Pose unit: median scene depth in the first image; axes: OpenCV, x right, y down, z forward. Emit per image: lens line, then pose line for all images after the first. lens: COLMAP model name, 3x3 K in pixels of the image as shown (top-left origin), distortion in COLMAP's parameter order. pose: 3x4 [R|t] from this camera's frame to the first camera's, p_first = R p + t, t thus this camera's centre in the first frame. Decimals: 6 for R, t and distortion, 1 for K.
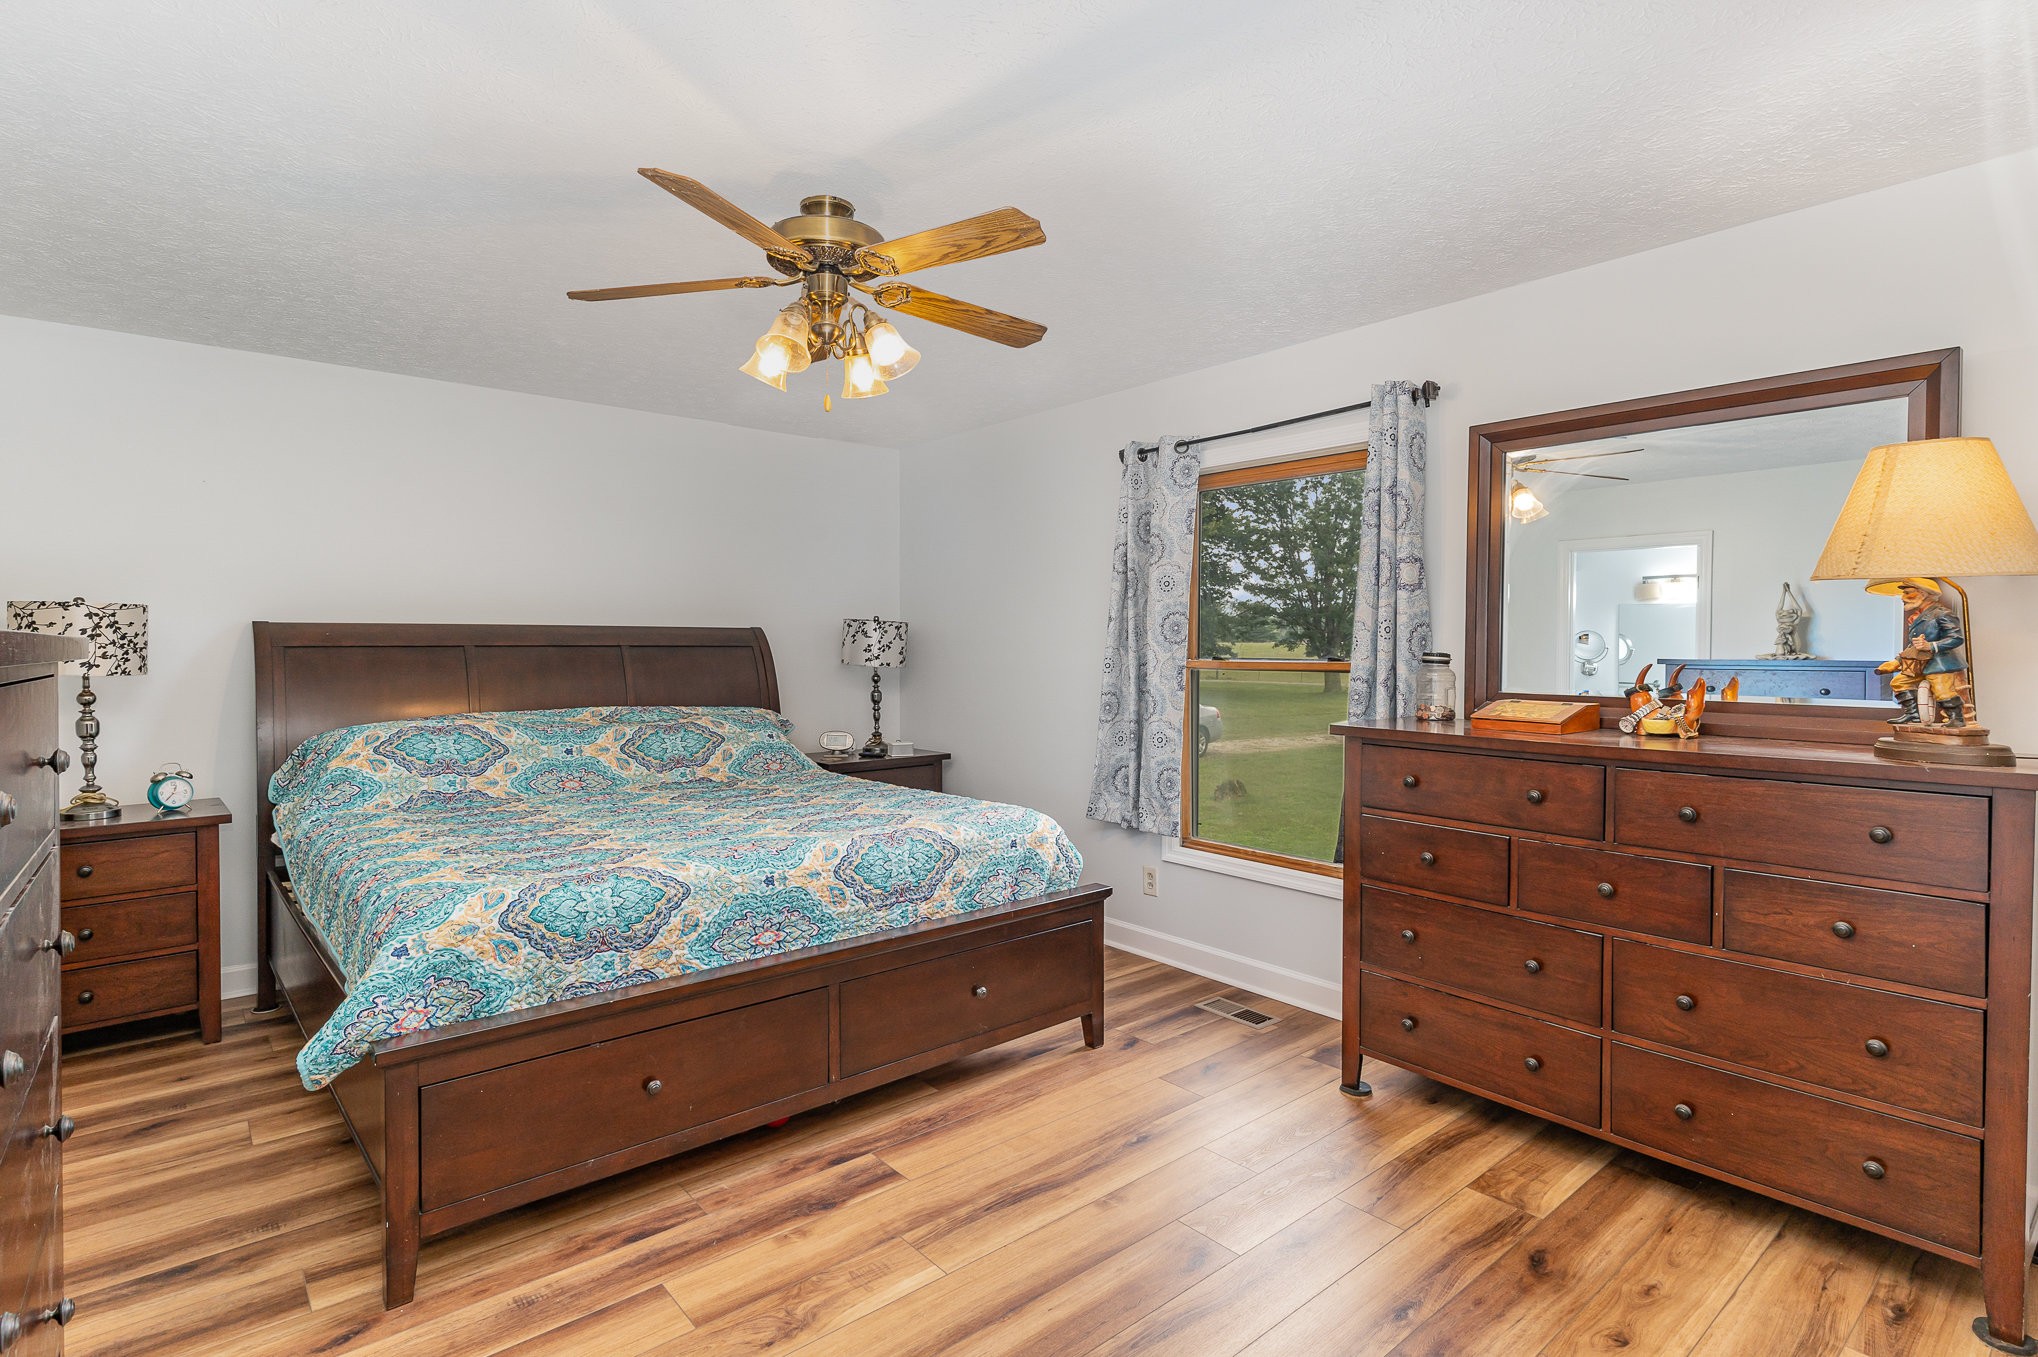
lens RADIAL K [[1024.9, 0, 1041.6], [0, 1024.9, 643.3], [0, 0, 1]] dist [0.001686, 0.000433]
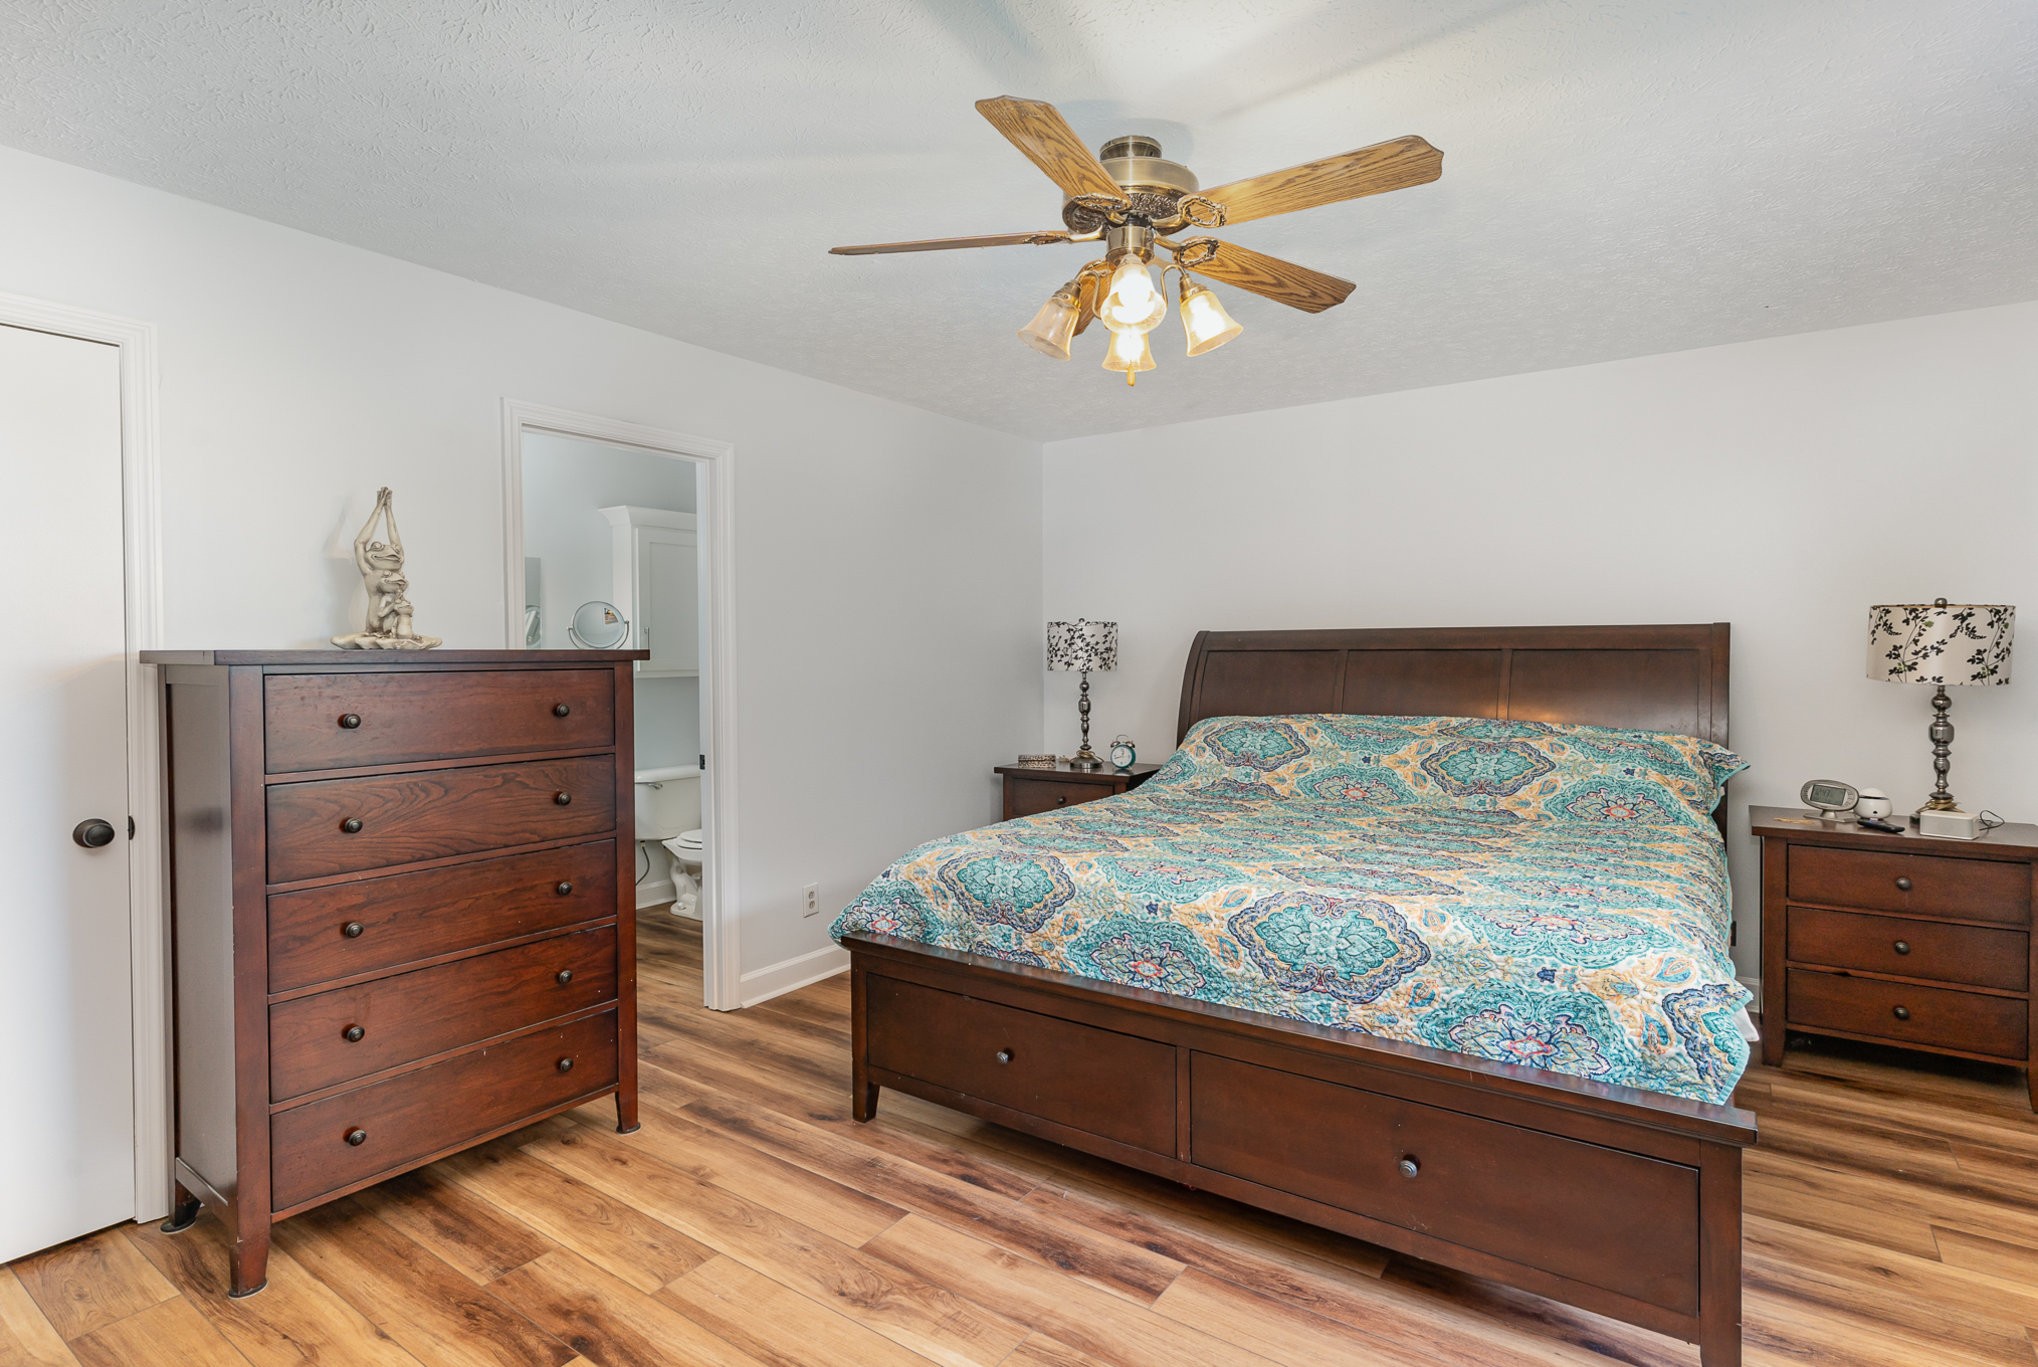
lens RADIAL K [[1037.3, 0, 1011.7], [0, 1037.3, 656.0], [0, 0, 1]] dist [-0.003225, 0.000492]
pose [[0.228002, 0.004602, -0.973650, 0.573573], [0.006337, 0.999961, 0.006211, -0.000024], [0.973640, -0.007586, 0.227964, 0.632159]]
